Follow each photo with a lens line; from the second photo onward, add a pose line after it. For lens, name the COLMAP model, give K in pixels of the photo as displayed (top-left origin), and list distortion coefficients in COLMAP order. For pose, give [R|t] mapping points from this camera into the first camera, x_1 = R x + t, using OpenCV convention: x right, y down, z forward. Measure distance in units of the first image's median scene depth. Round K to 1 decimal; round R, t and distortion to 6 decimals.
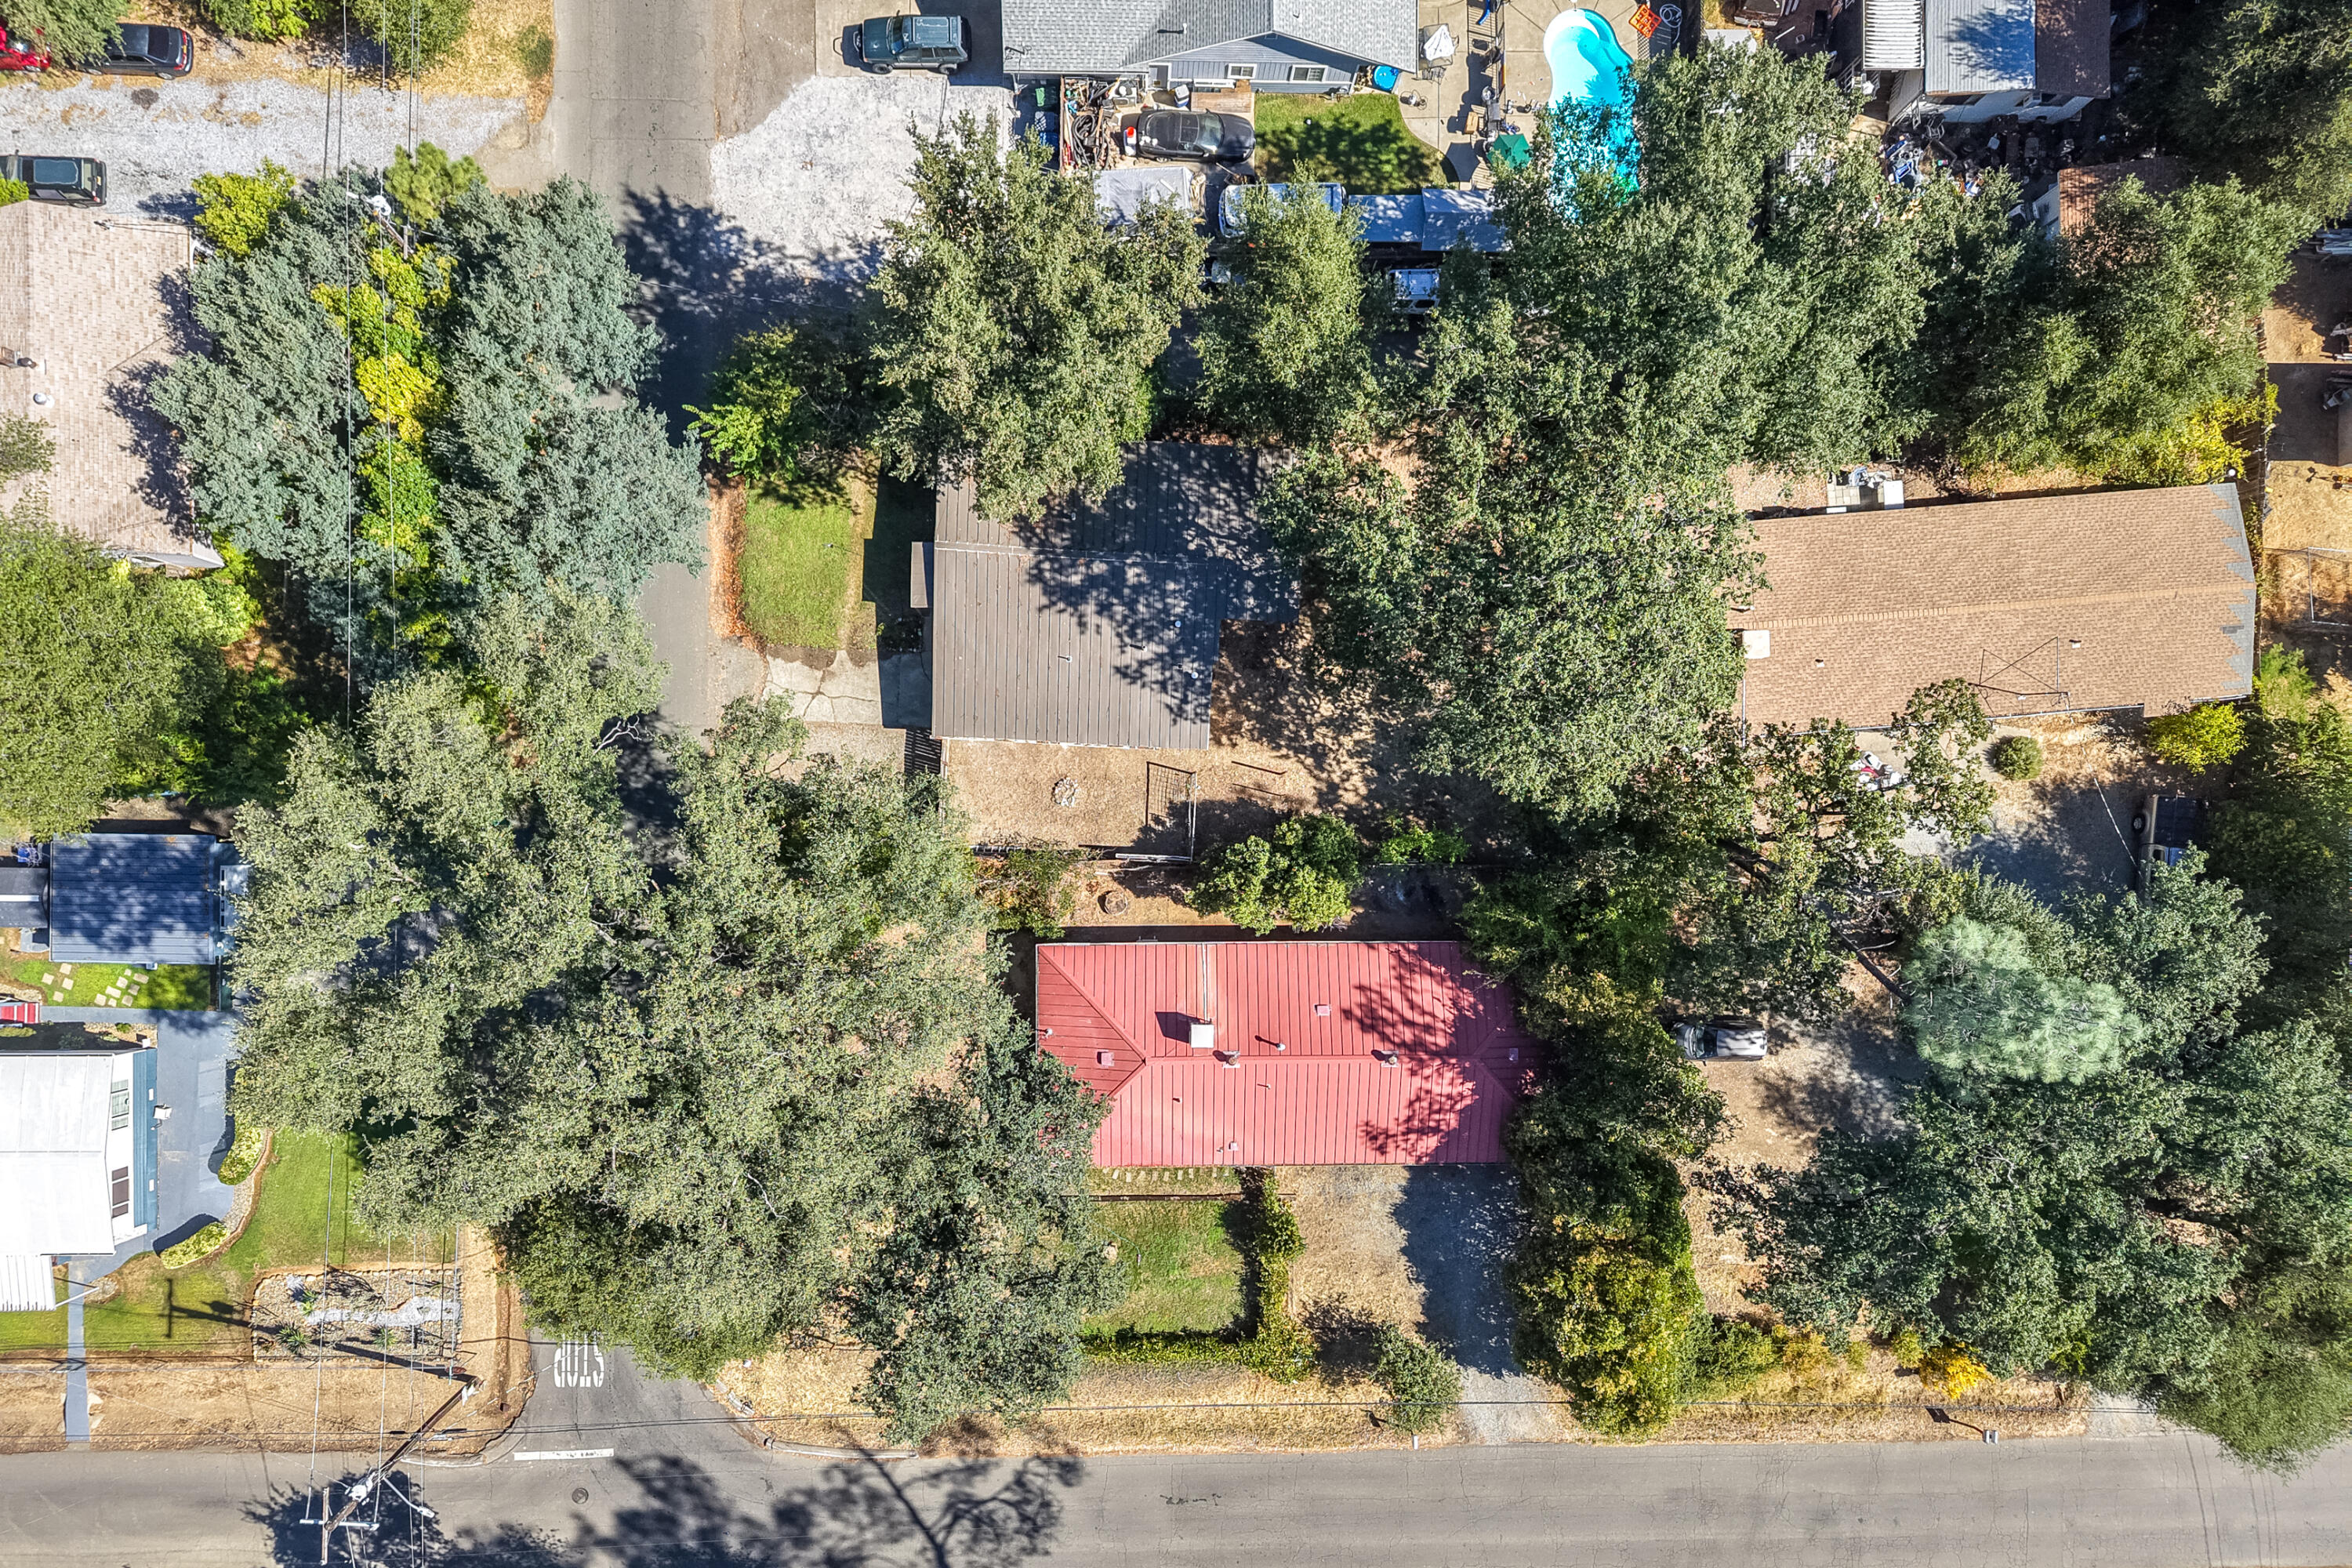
lens RADIAL K [[1530.4, 0, 1184.1], [0, 1530.4, 868.8], [0, 0, 1]] dist [0.023420, -0.003700]
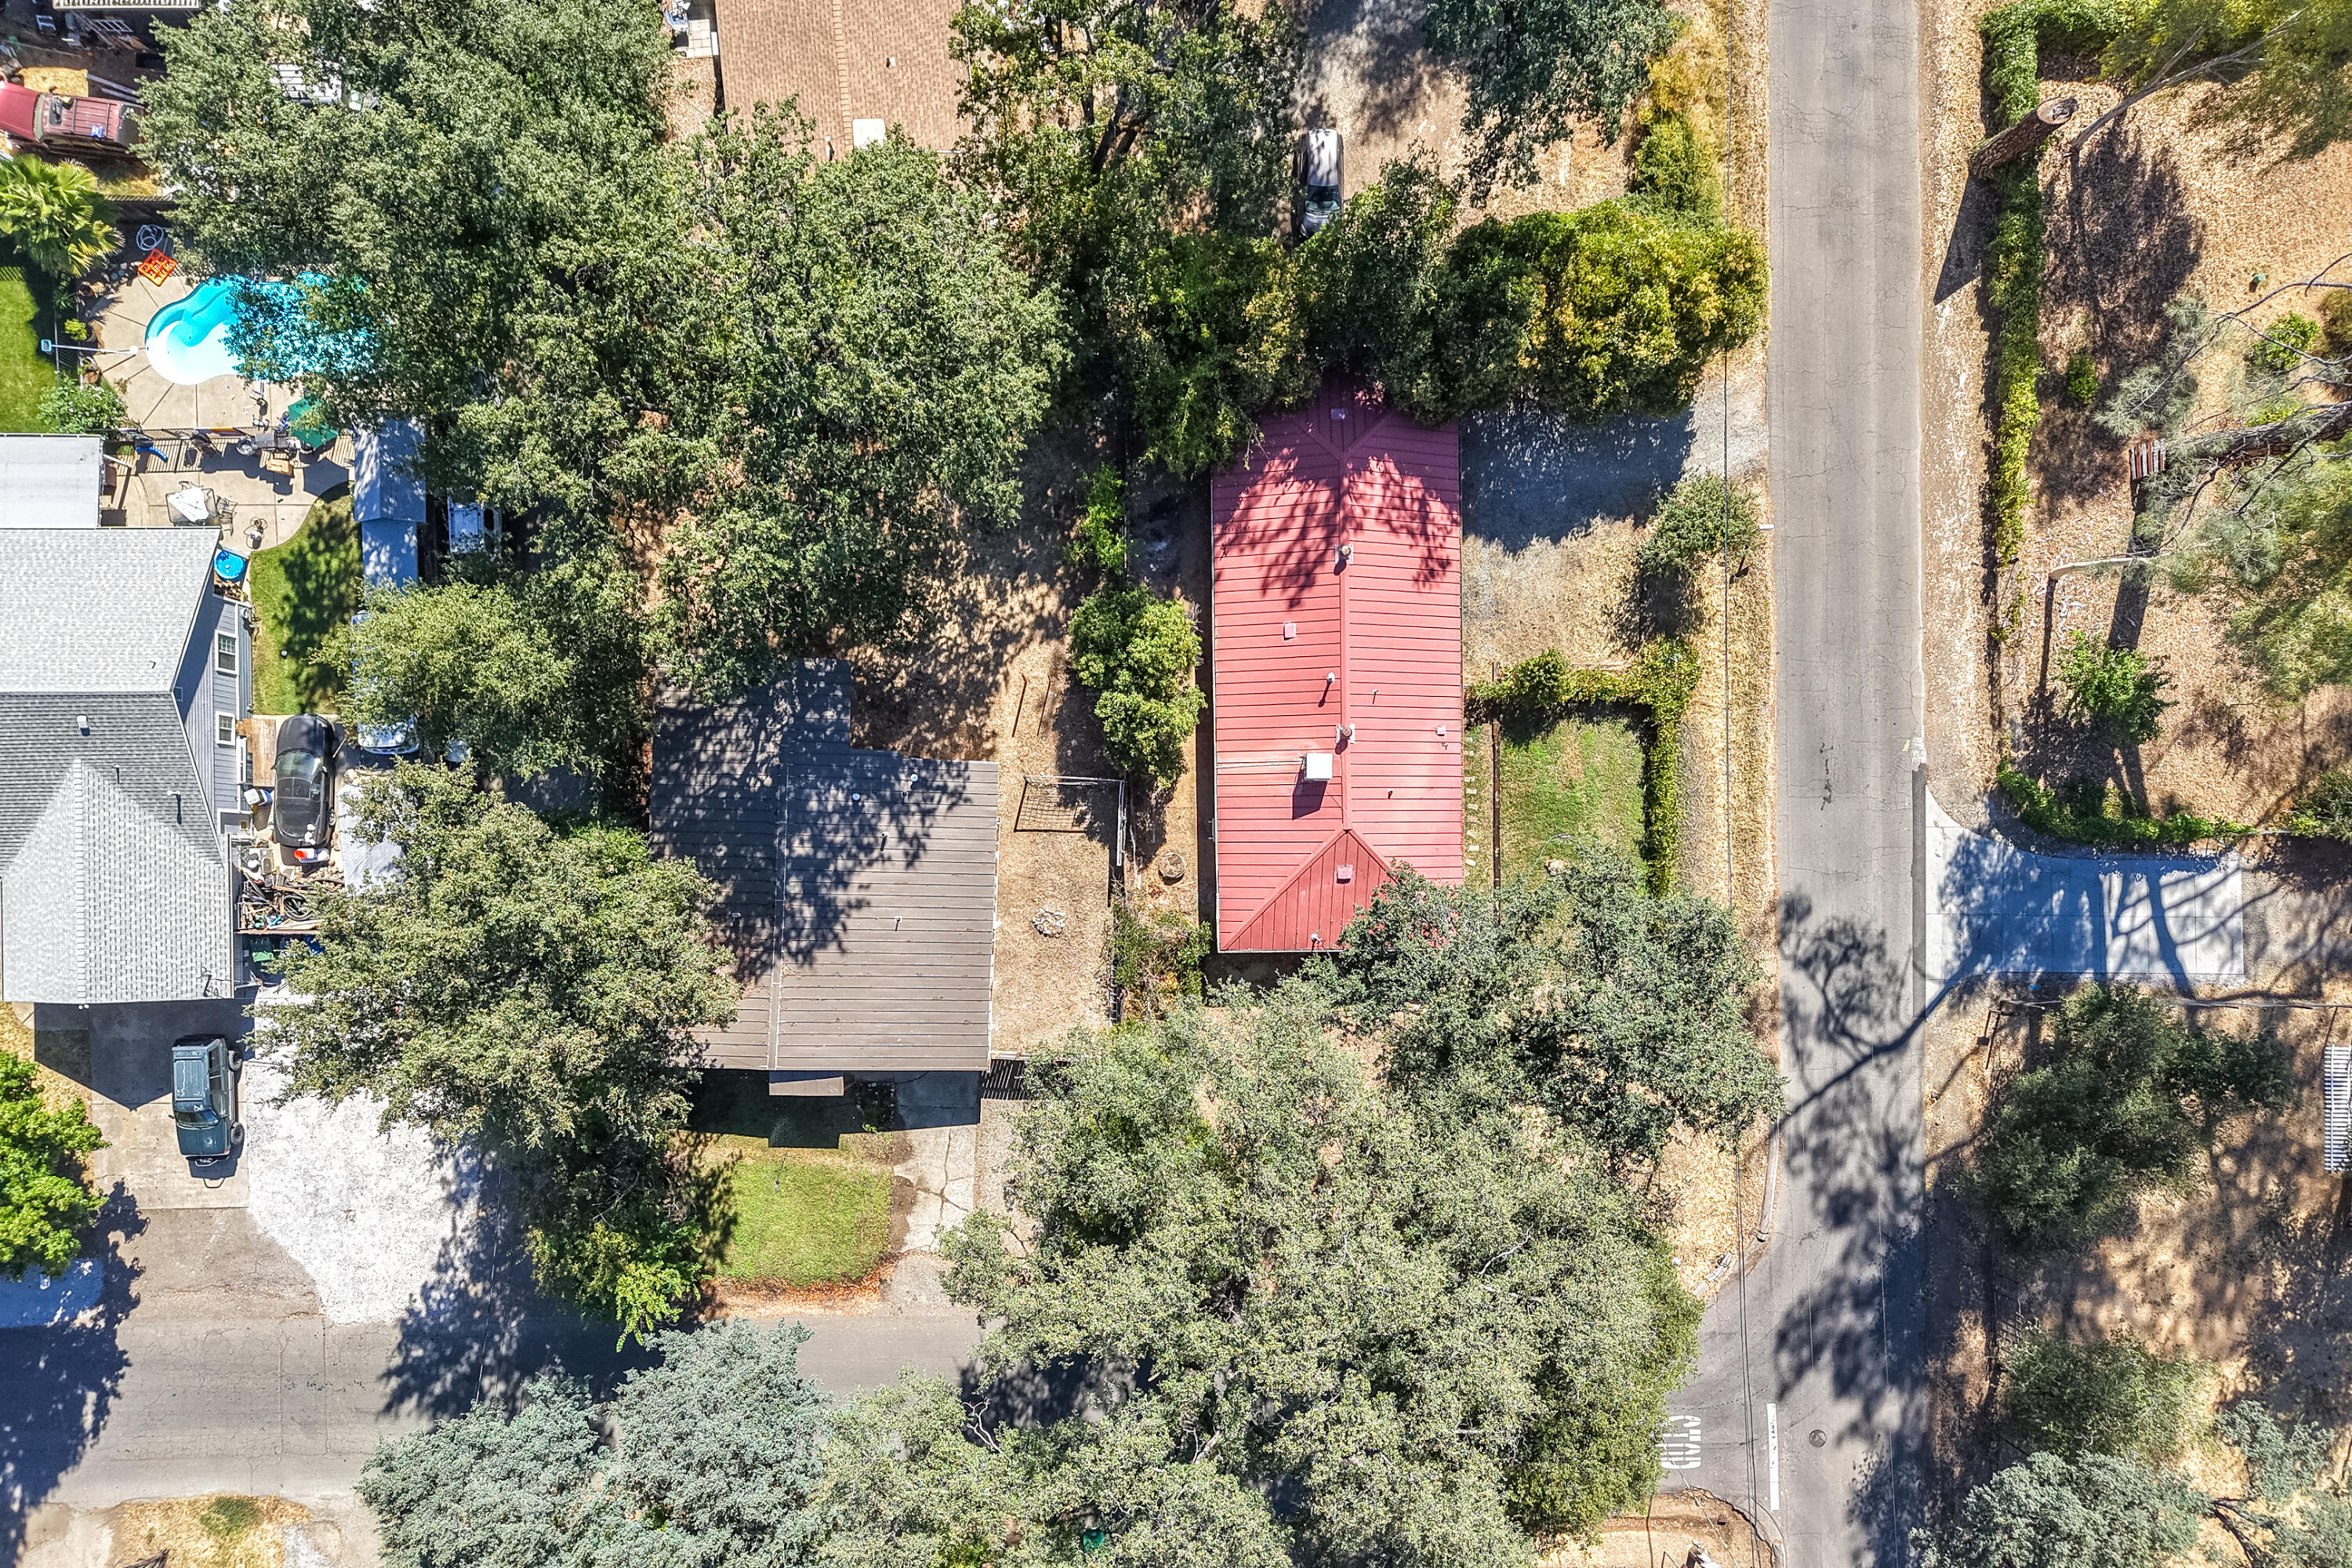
lens RADIAL K [[1530.4, 0, 1184.1], [0, 1530.4, 868.8], [0, 0, 1]] dist [0.023420, -0.003700]
pose [[-0.007592, -0.999209, -0.039030, -0.012752], [0.999588, -0.008663, 0.027352, 0.005527], [-0.027669, -0.038807, 0.998864, 0.104631]]
